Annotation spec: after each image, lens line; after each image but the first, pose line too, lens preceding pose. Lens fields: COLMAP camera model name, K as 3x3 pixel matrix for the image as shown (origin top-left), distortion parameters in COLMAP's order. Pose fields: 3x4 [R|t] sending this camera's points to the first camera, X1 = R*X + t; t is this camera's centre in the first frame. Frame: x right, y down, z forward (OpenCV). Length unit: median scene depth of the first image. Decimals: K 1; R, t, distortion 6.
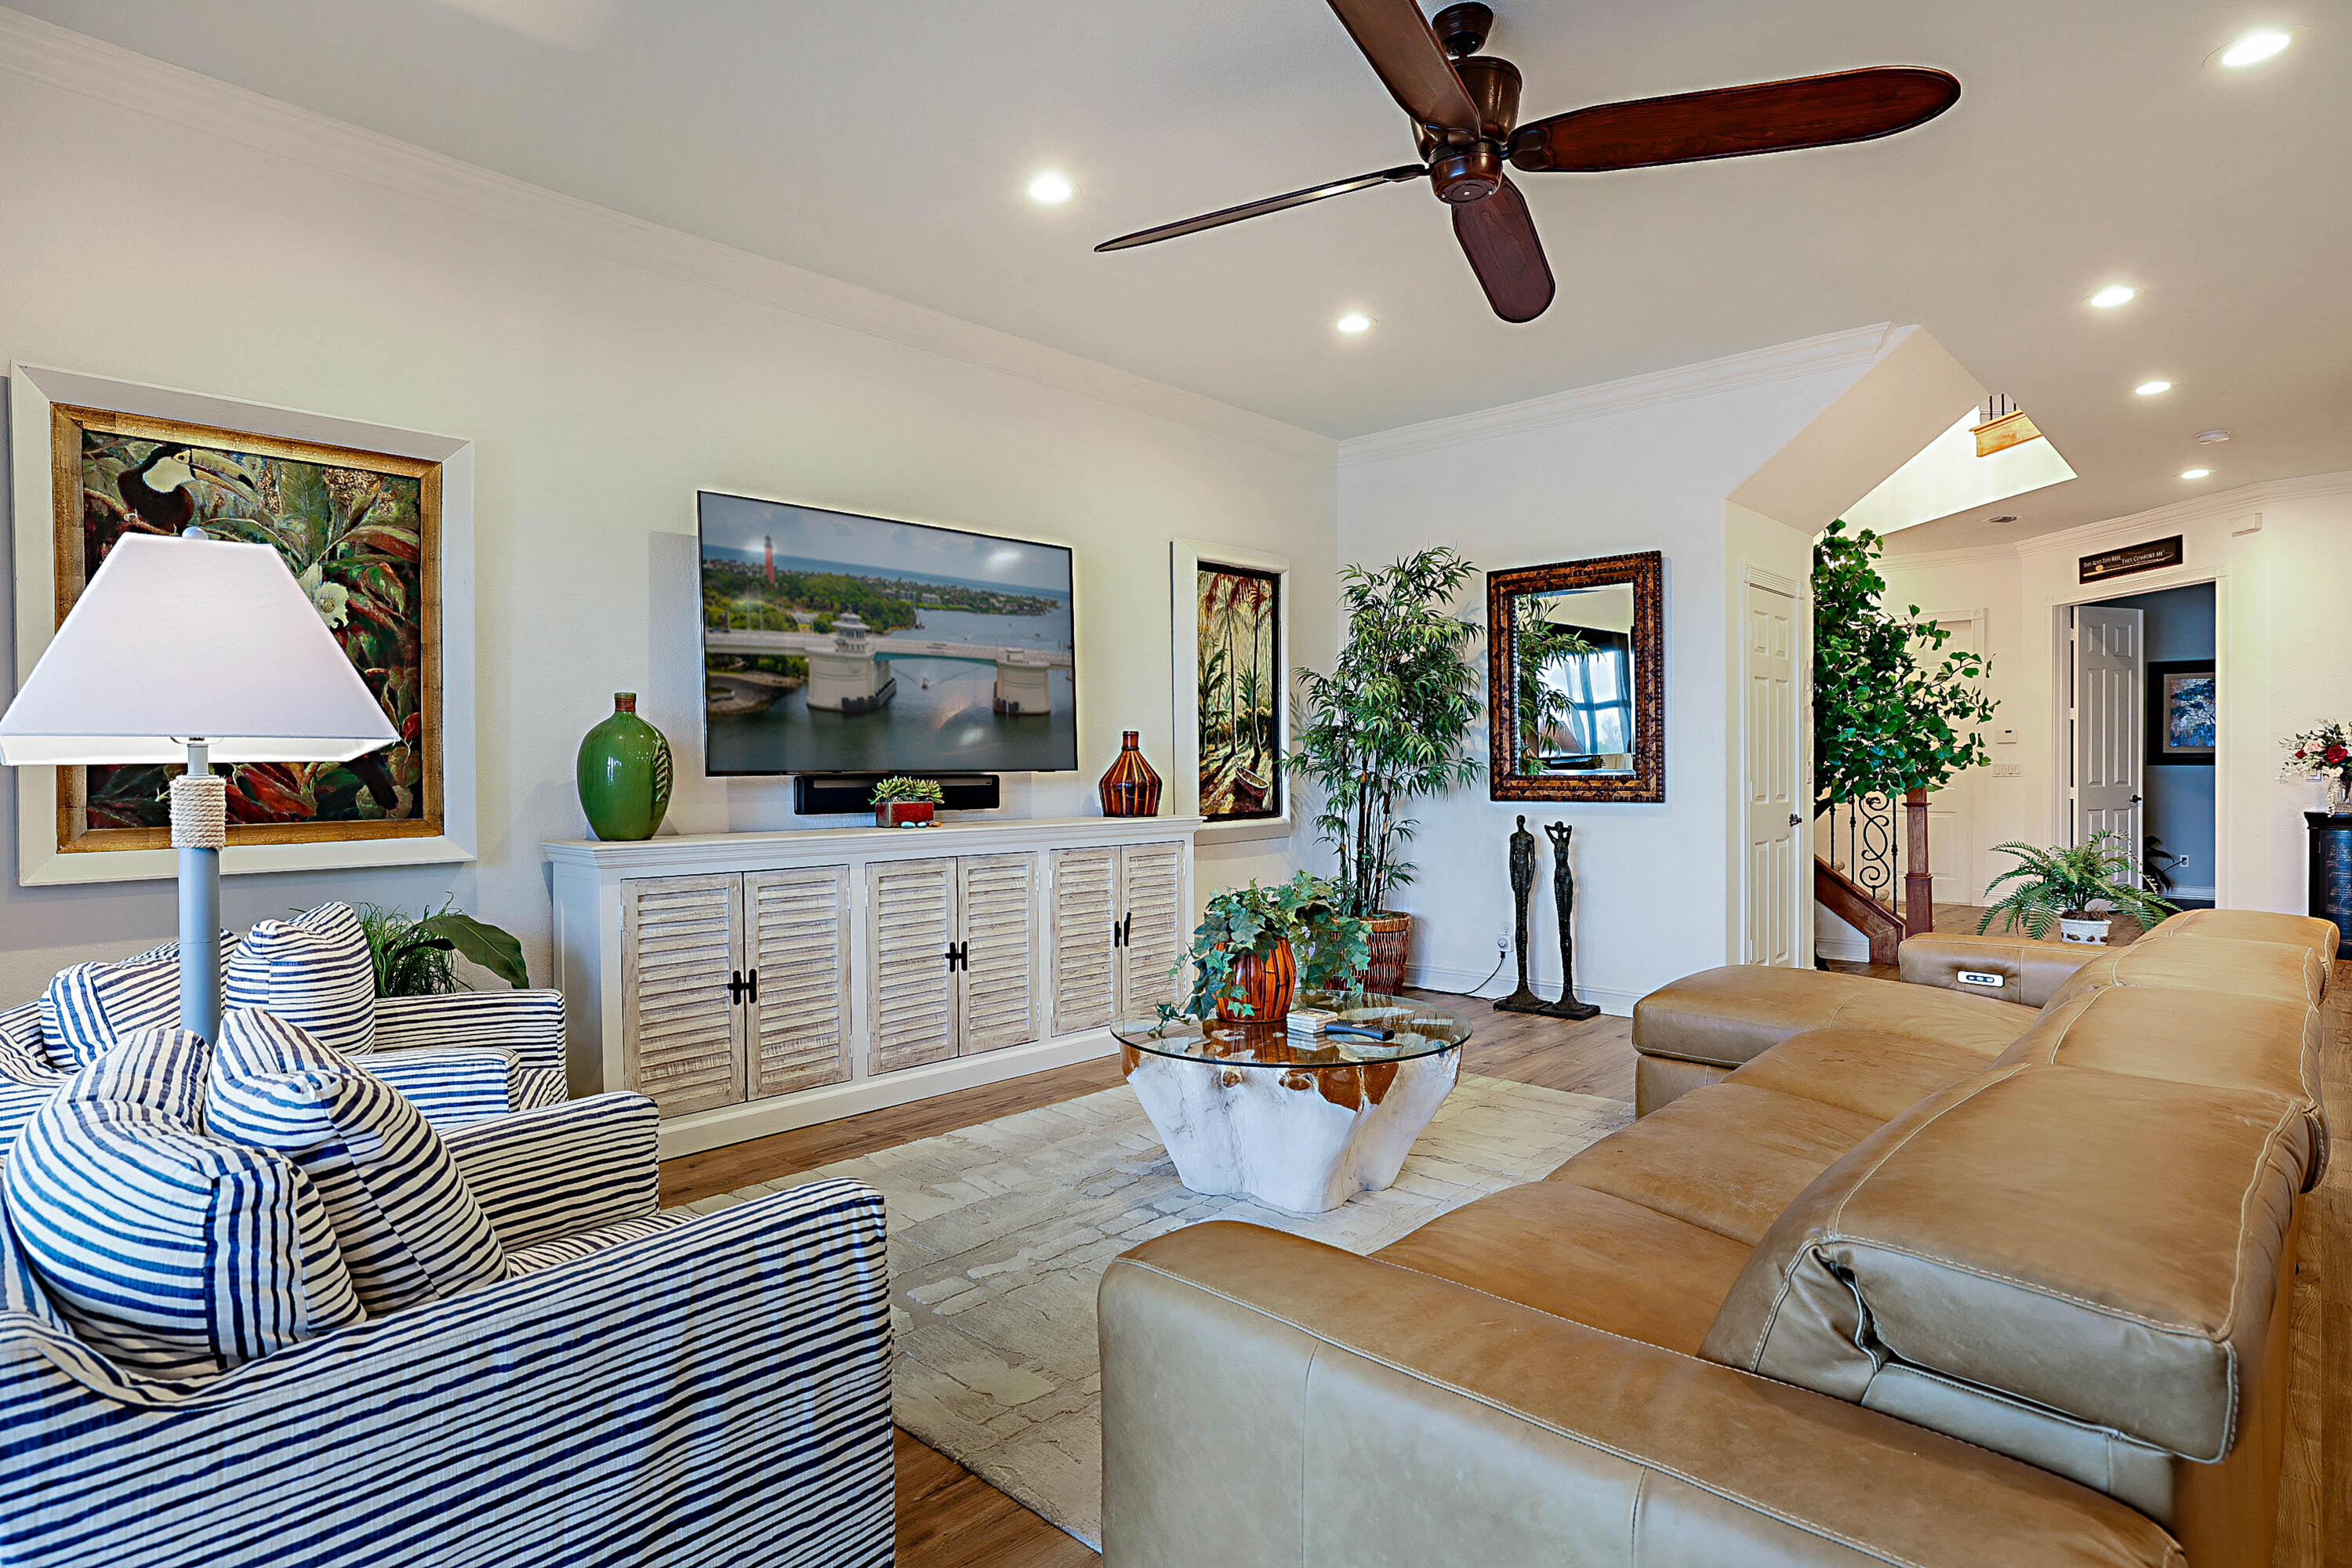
lens RADIAL K [[1250.6, 0, 1154.5], [0, 1250.6, 785.1], [0, 0, 1]] dist [-0.020654, 0.008238]
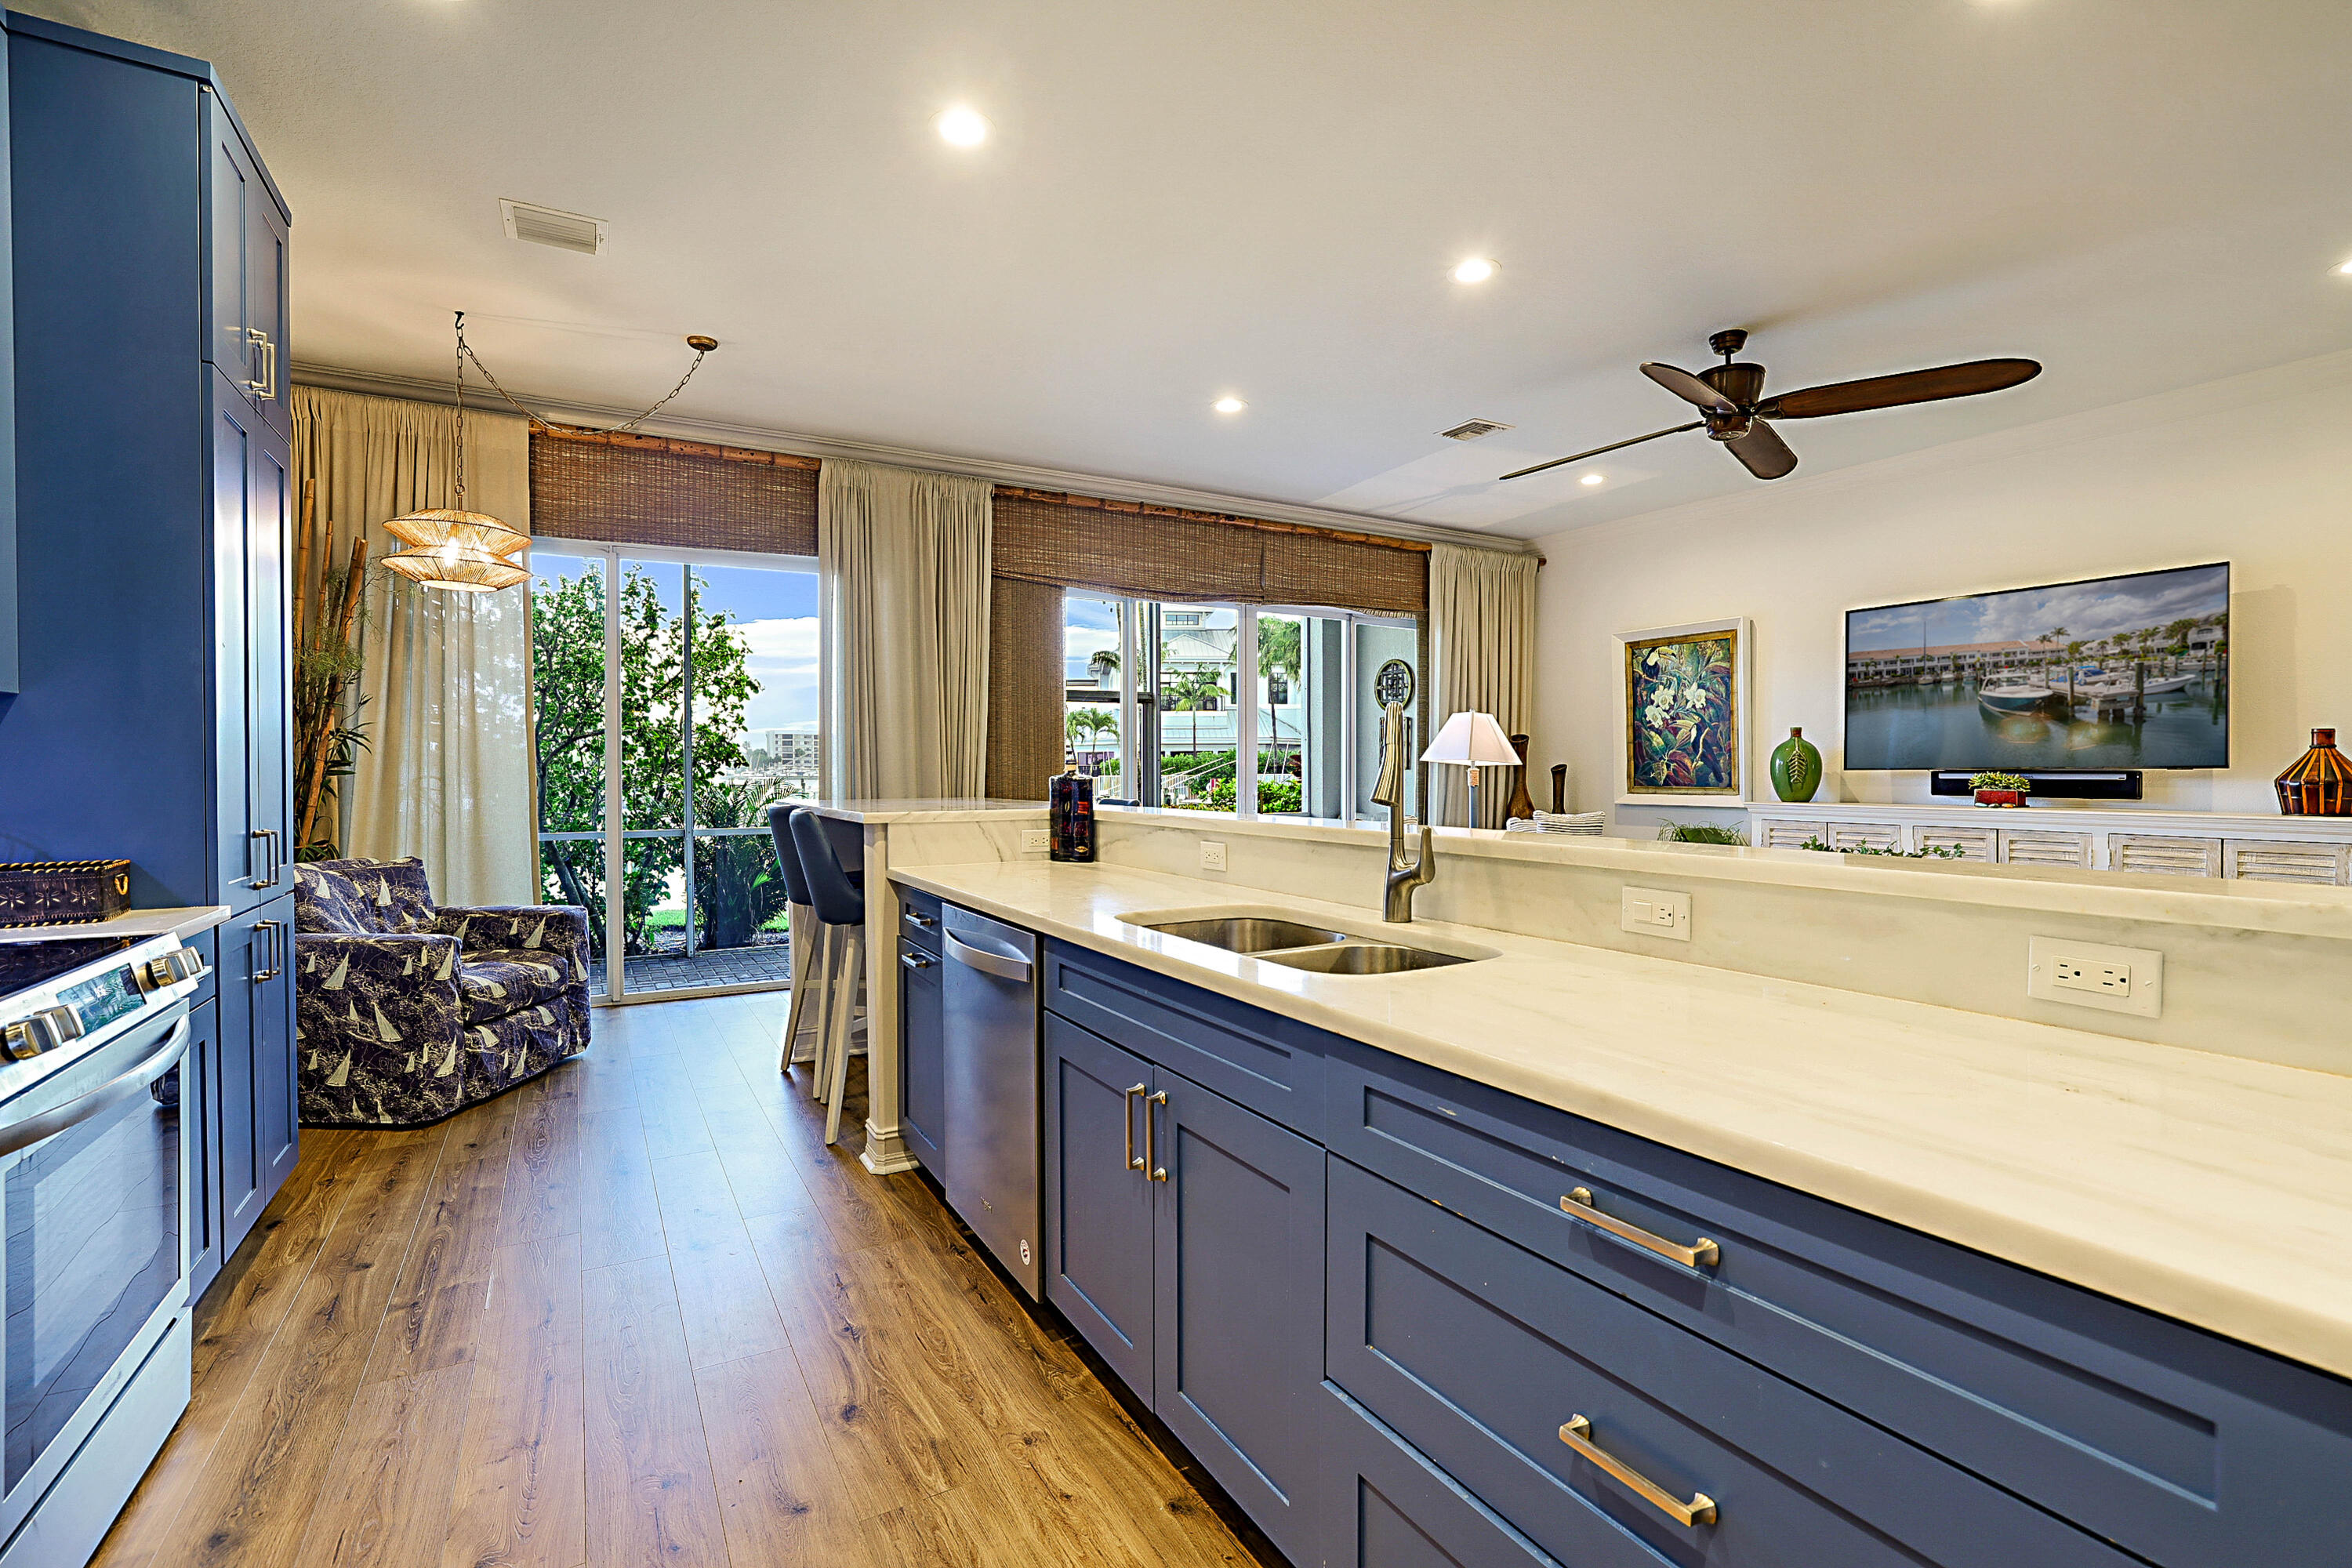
lens RADIAL K [[1031.8, 0, 1152.5], [0, 1031.8, 777.5], [0, 0, 1]] dist [-0.037736, 0.013288]
pose [[-0.294708, 0.015496, -0.955462, 1.142441], [-0.010852, 0.999750, 0.019562, -0.011824], [0.955526, 0.016134, -0.294466, 0.404056]]
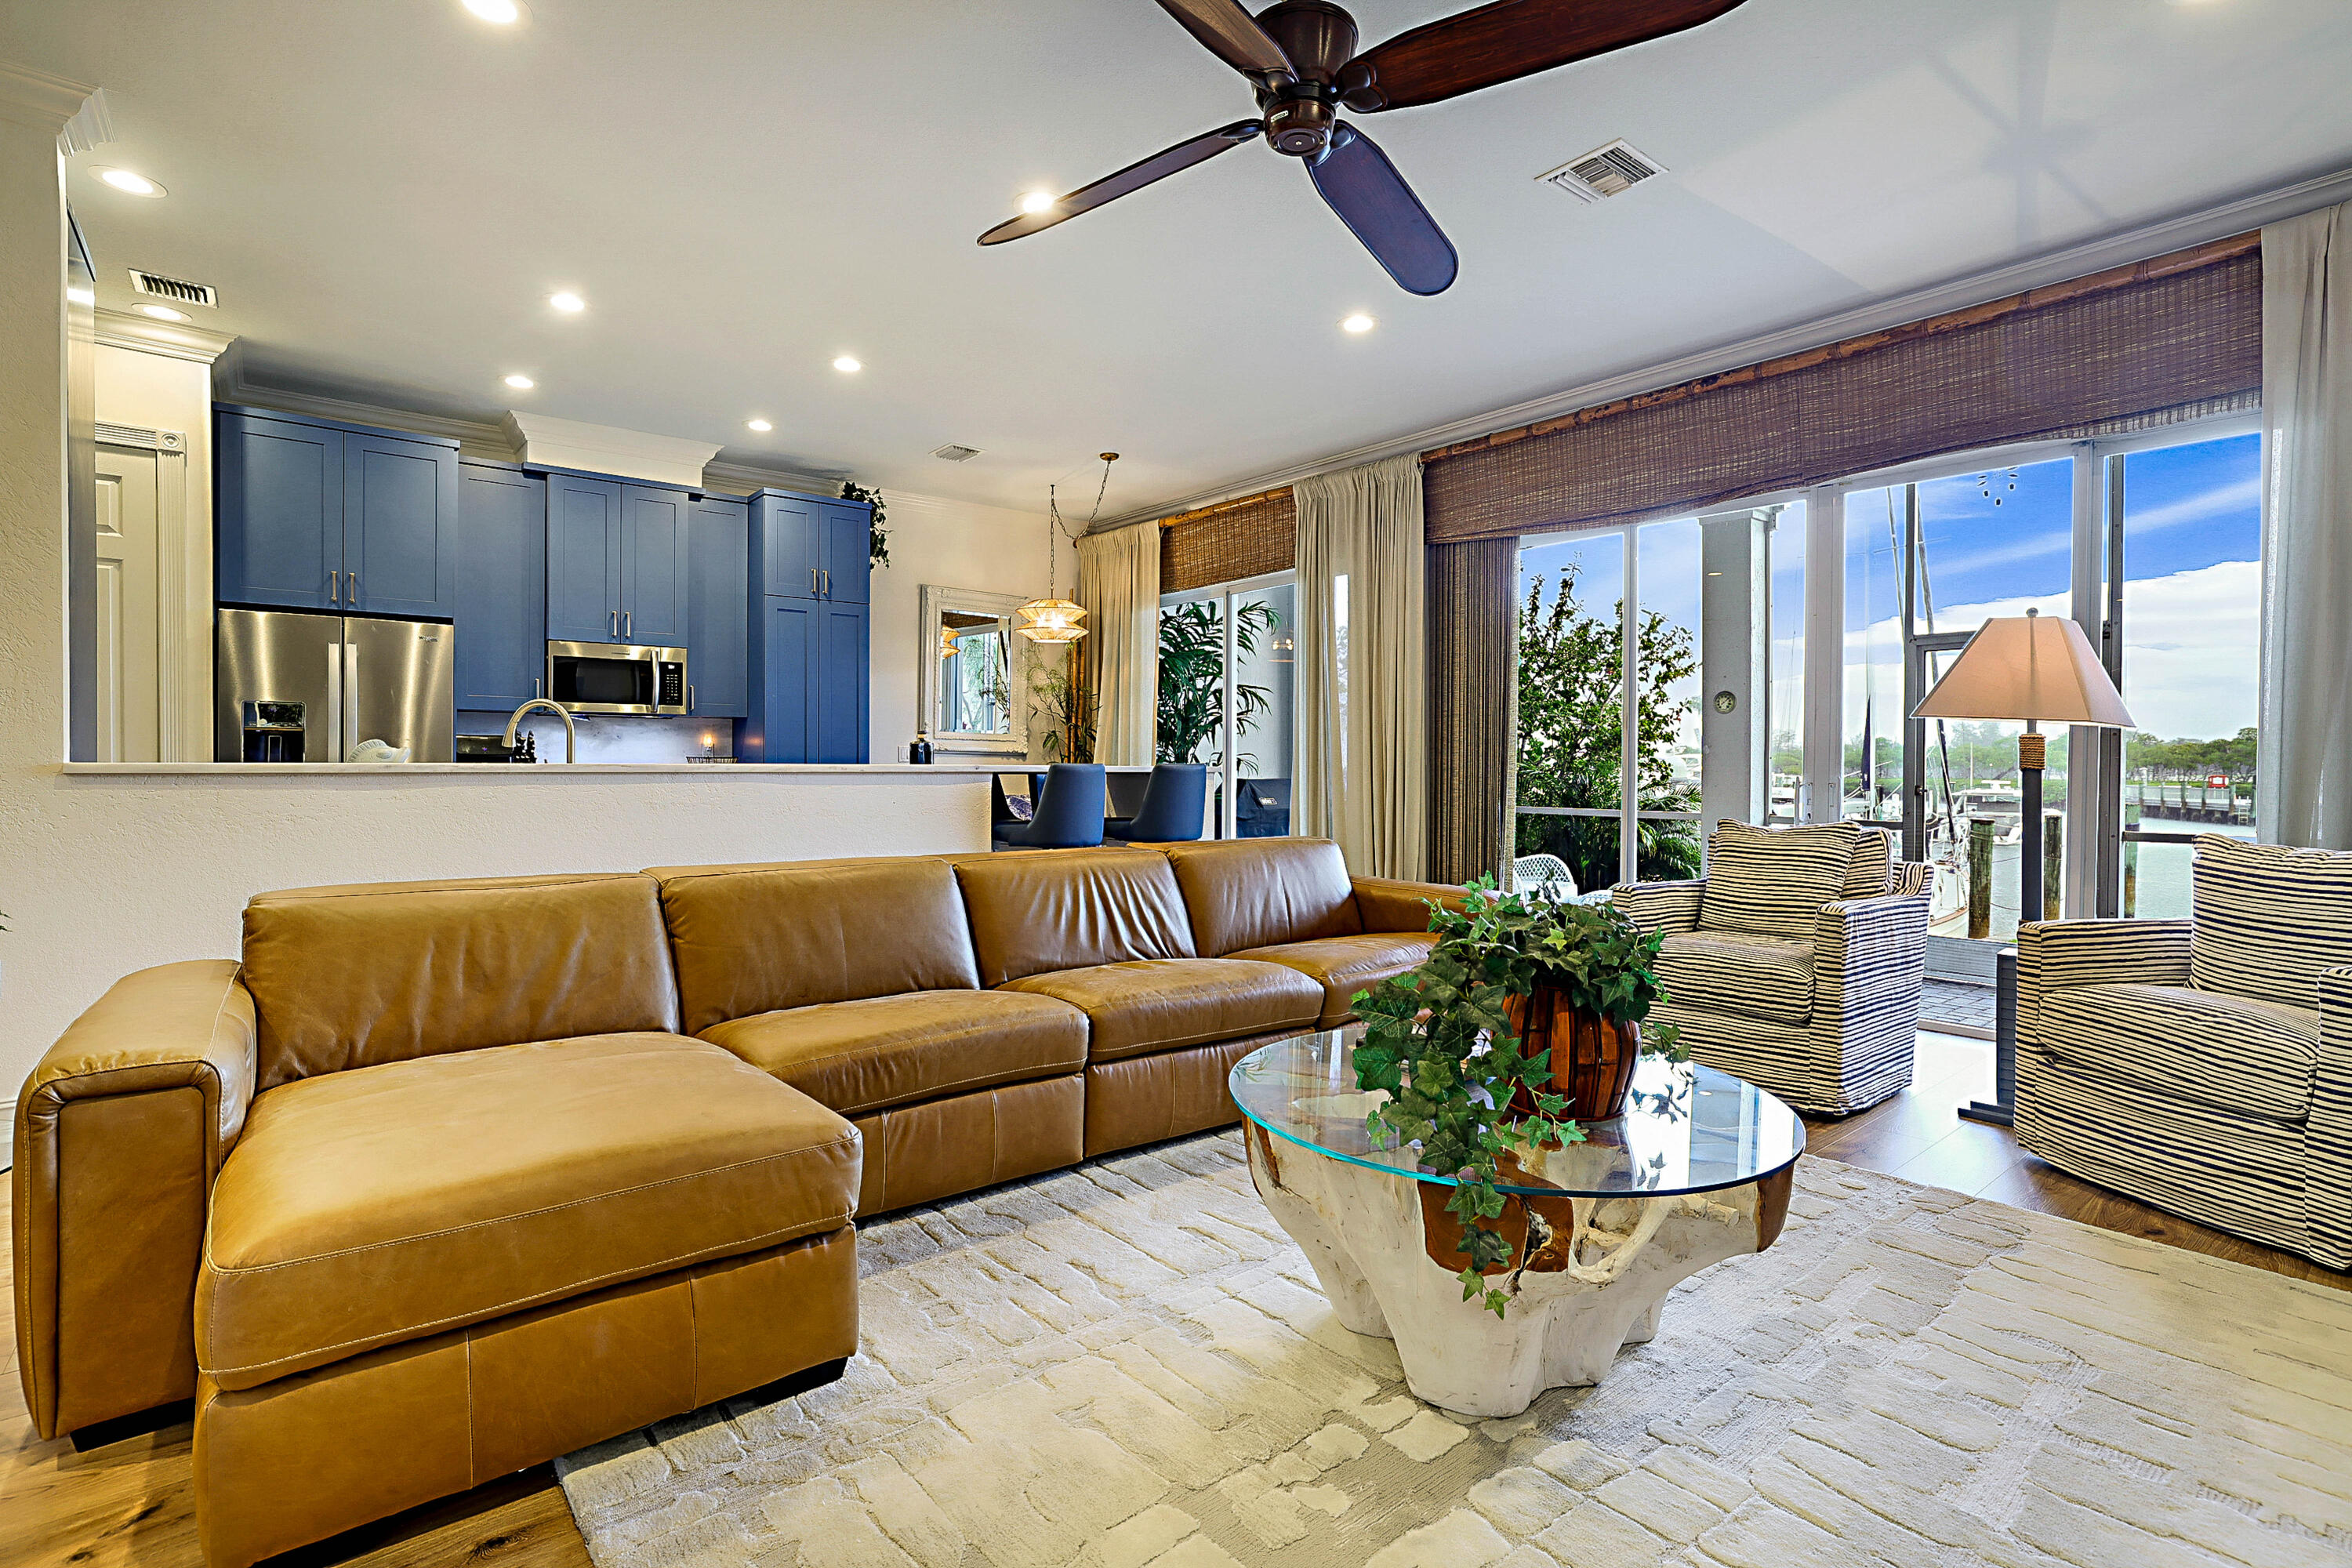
lens RADIAL K [[1113.2, 0, 1169.7], [0, 1113.2, 755.6], [0, 0, 1]] dist [-0.029300, 0.012244]
pose [[-0.992446, 0.002870, 0.122649, 0.152223], [0.003790, 0.999966, 0.007275, 0.004860], [-0.122624, 0.007685, -0.992423, 1.174681]]
